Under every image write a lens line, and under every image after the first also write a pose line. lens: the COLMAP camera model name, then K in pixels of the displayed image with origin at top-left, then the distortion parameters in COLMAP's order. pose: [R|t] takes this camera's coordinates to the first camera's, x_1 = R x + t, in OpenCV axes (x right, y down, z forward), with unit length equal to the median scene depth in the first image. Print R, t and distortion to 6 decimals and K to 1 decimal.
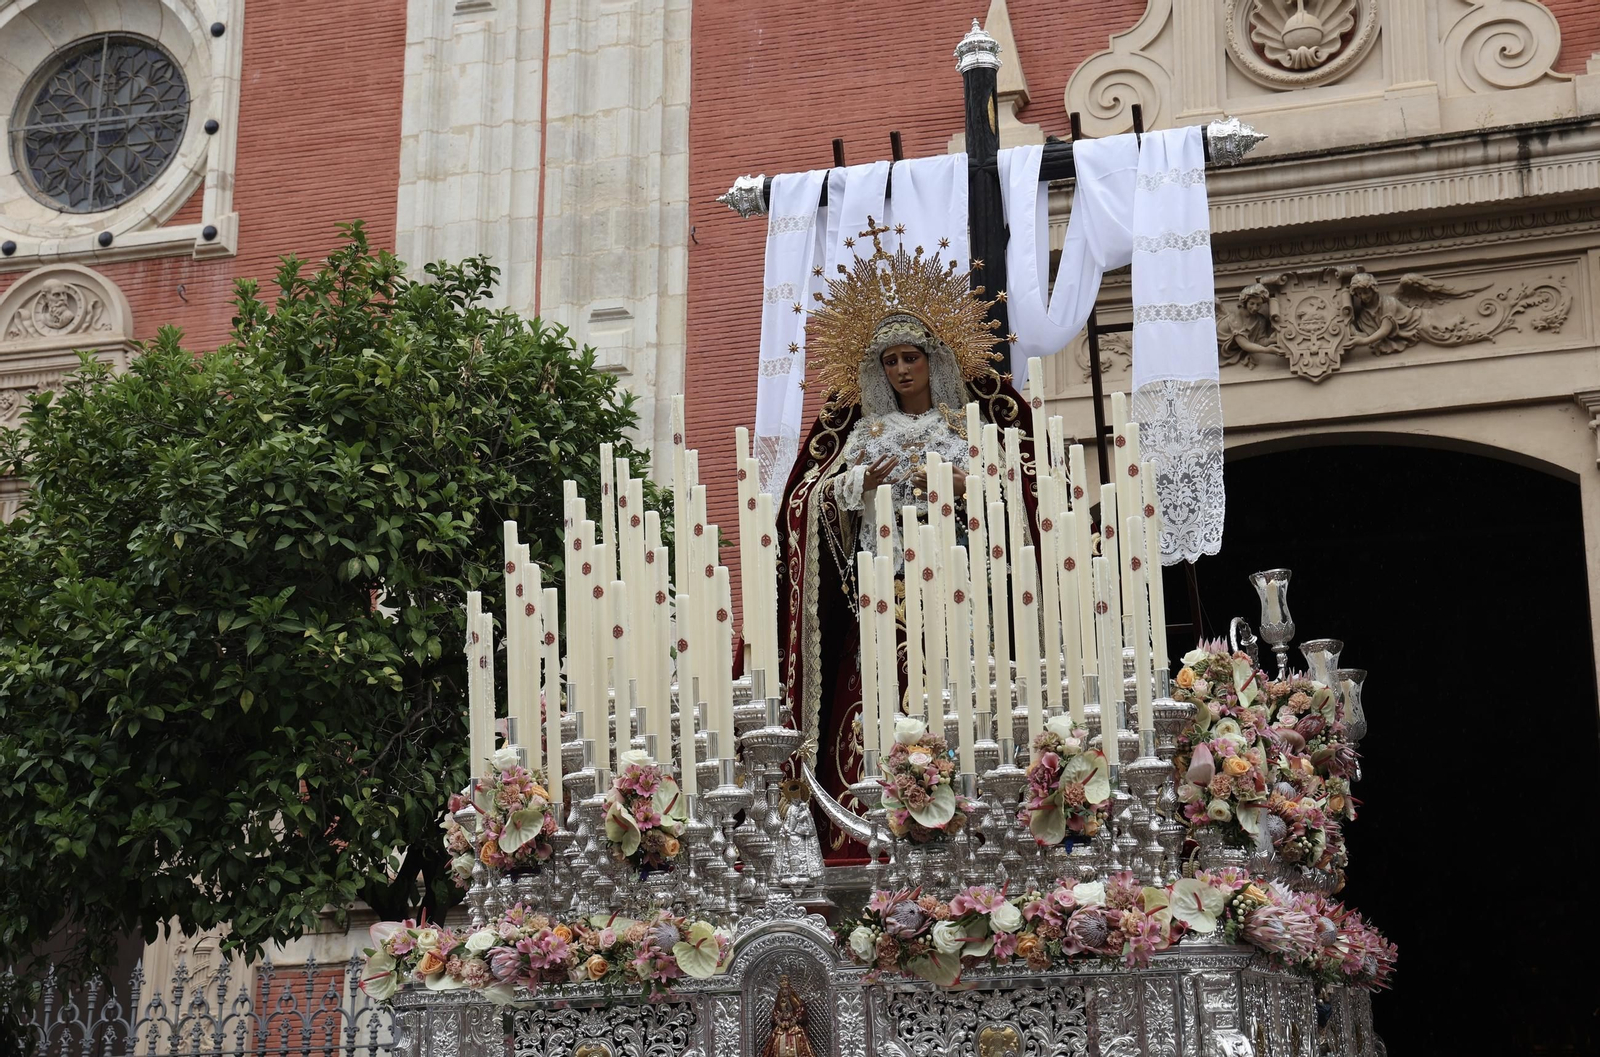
lens RADIAL K [[2649.5, 0, 840.8], [0, 2649.5, 538.8], [0, 0, 1]] dist [0.175728, 0.000000]
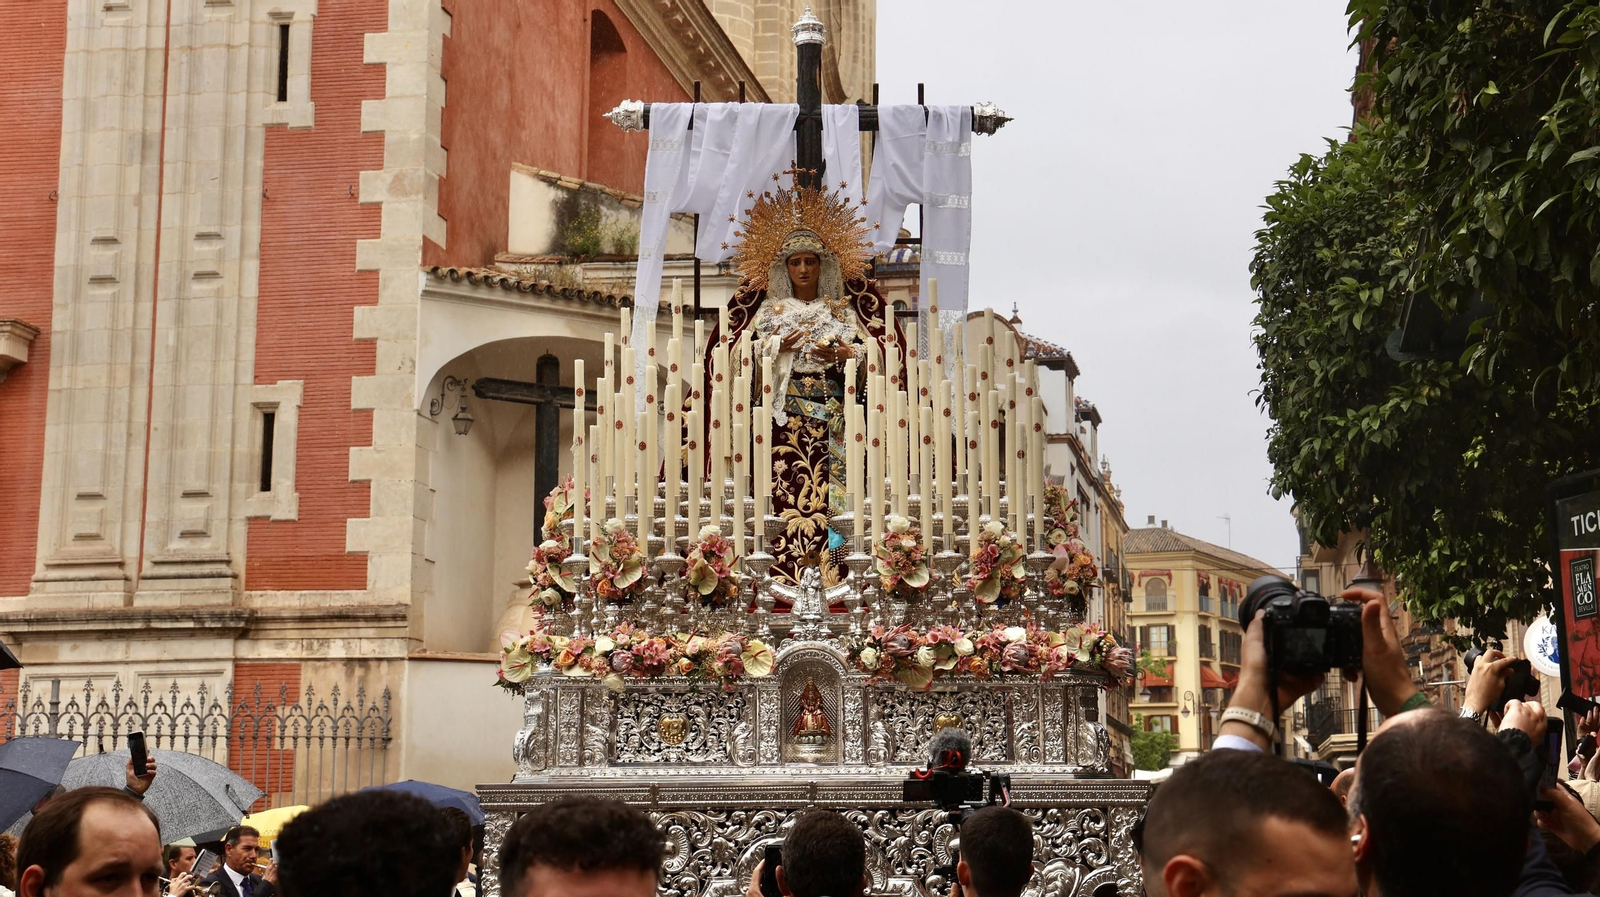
lens RADIAL K [[2619.9, 0, 826.4], [0, 2619.9, 384.3], [0, 0, 1]] dist [0.192723, 0.000000]
pose [[0.959225, 0.079041, 0.271367, -0.414887], [-0.083817, 0.996463, 0.006038, -0.014335], [-0.269930, -0.028537, 0.962457, -0.437800]]
